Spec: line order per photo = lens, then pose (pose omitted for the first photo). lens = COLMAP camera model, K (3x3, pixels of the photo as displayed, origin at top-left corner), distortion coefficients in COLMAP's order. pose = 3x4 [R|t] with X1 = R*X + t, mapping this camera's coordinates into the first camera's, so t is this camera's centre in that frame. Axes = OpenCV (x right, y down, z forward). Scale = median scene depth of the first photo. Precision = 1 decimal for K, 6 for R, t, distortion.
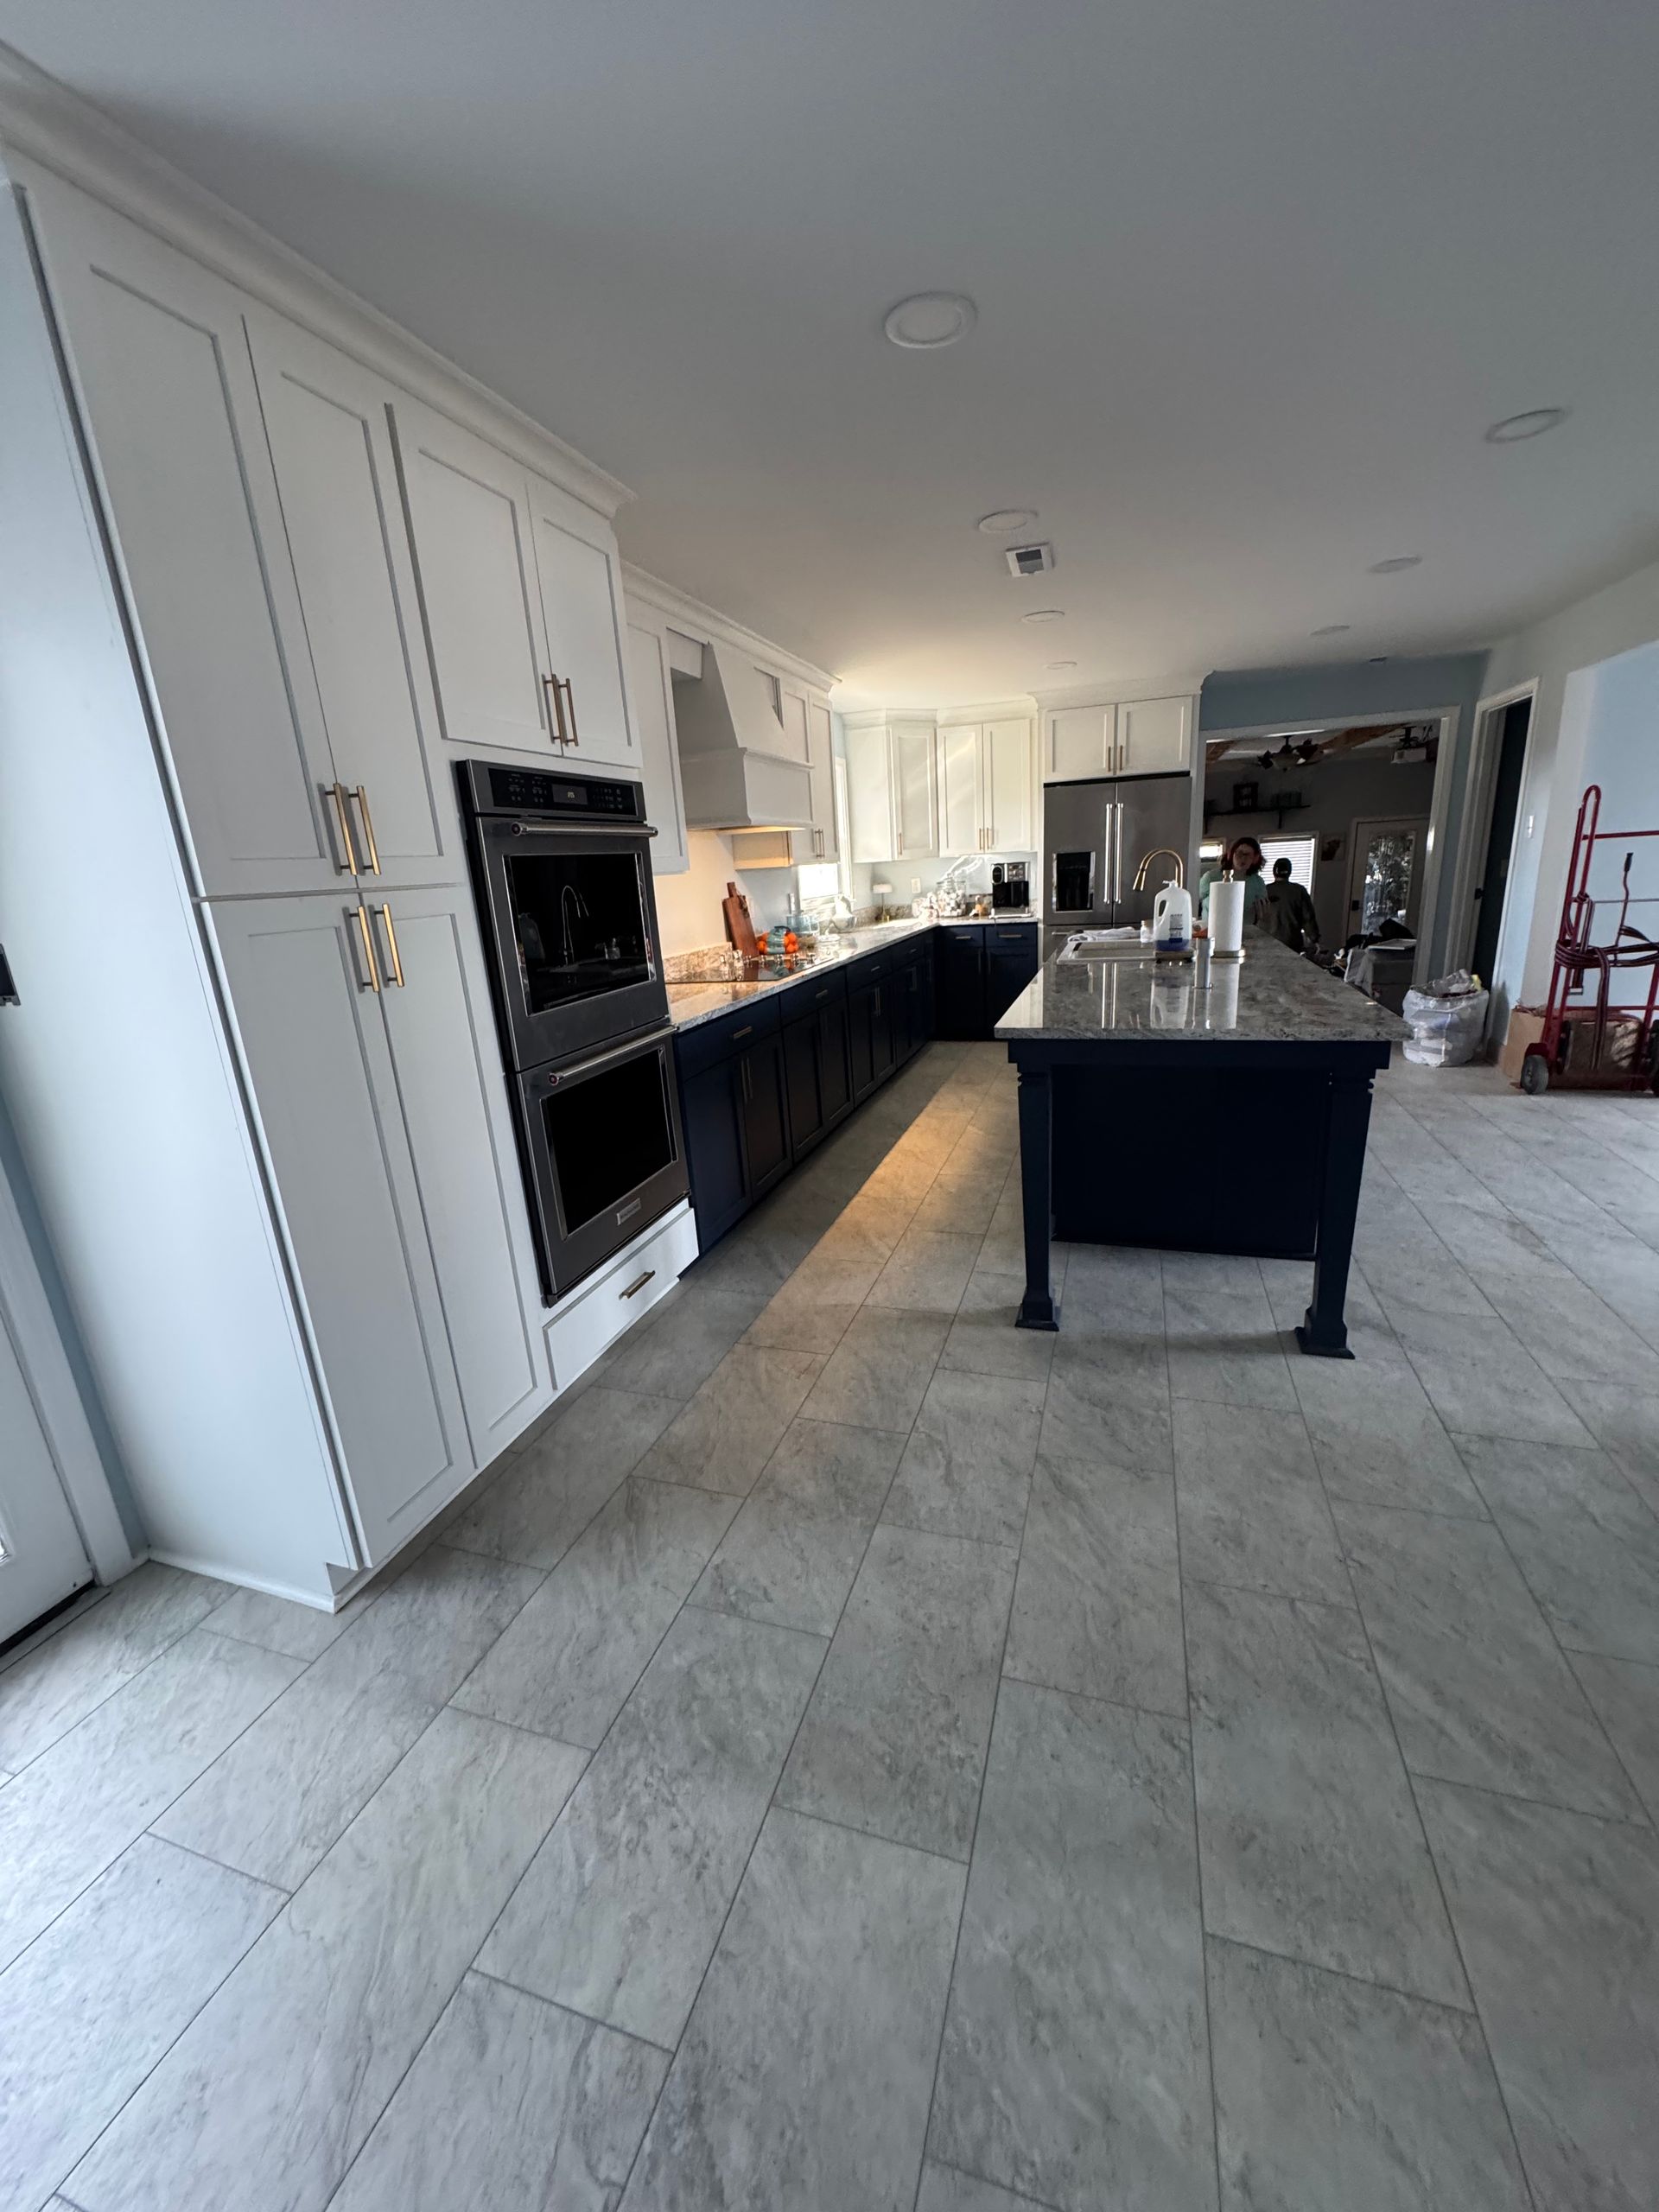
lens RADIAL K [[875.9, 0, 829.5], [0, 875.9, 1106.0], [0, 0, 1]] dist [-0.003835, 0.000270]
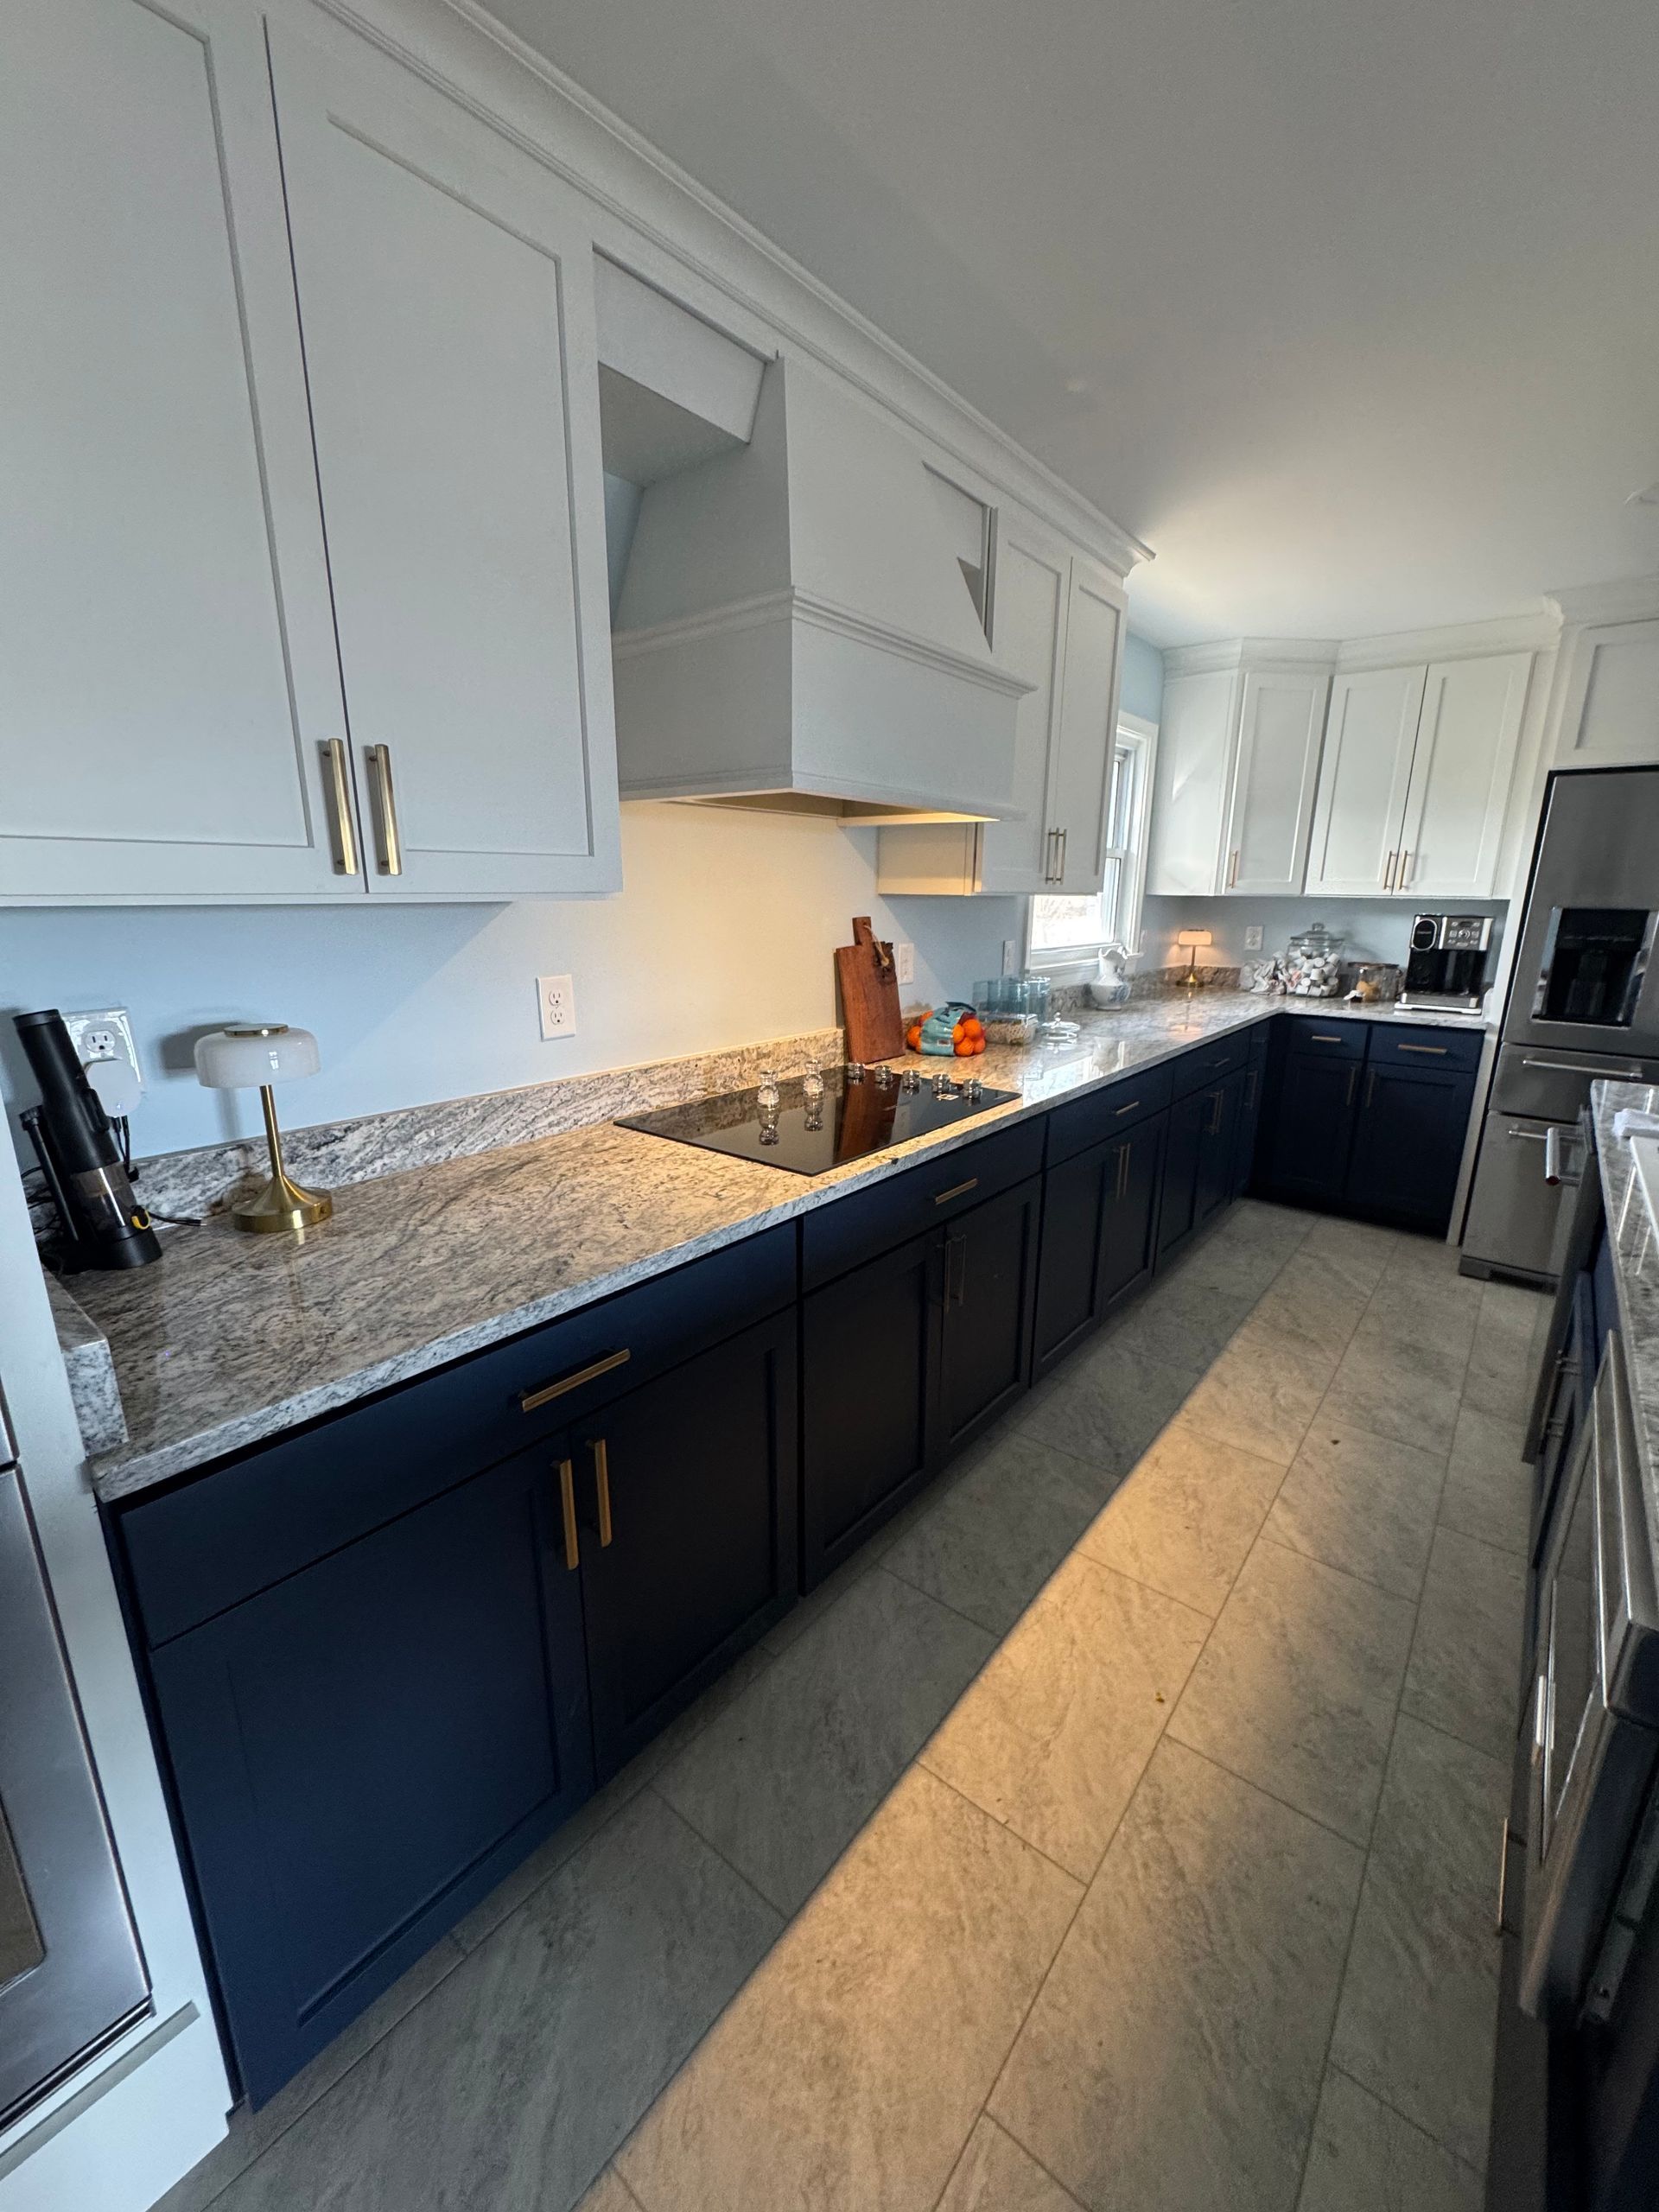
lens RADIAL K [[875.9, 0, 829.5], [0, 875.9, 1106.0], [0, 0, 1]] dist [-0.003835, 0.000270]
pose [[0.932566, 0.154684, -0.326179, 0.073690], [-0.158931, 0.987194, 0.013764, -0.180554], [0.324131, 0.039004, 0.945208, 0.612169]]
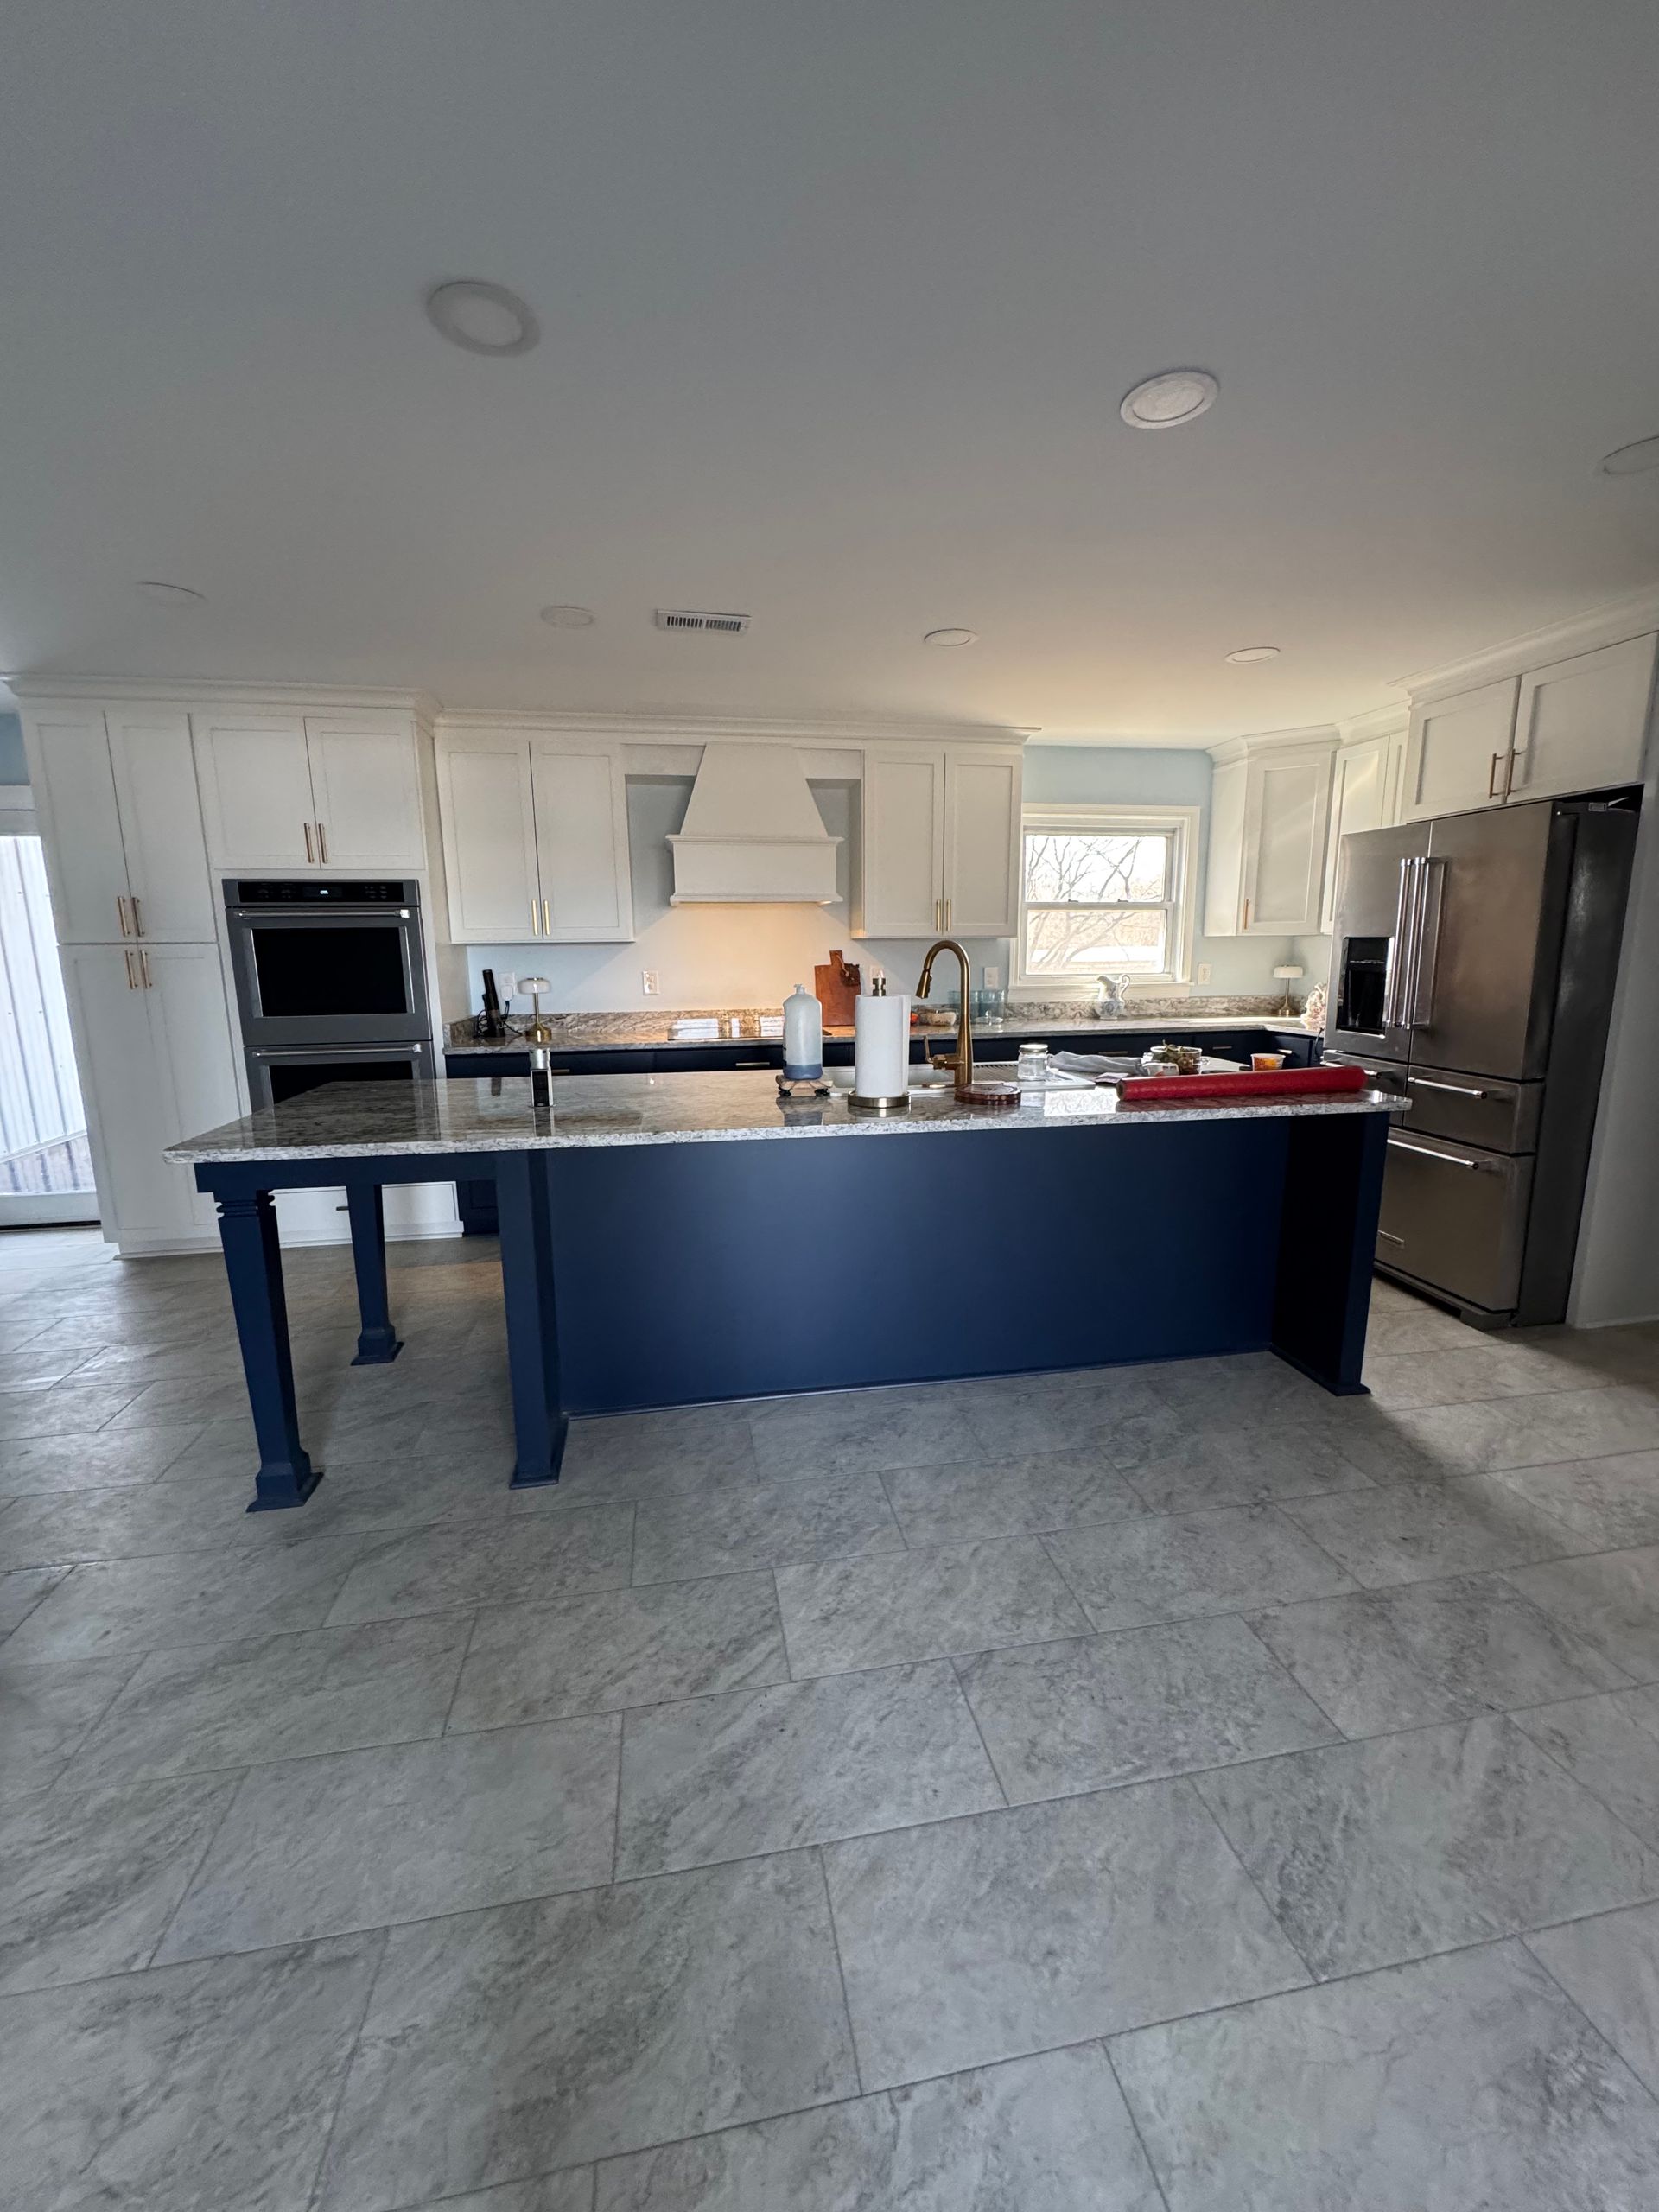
lens RADIAL K [[875.9, 0, 829.5], [0, 875.9, 1106.0], [0, 0, 1]] dist [-0.003835, 0.000270]
pose [[0.477717, 0.215162, -0.851758, 0.987400], [-0.251878, 0.962386, 0.101839, -0.224935], [0.841632, 0.165889, 0.513942, 0.612028]]
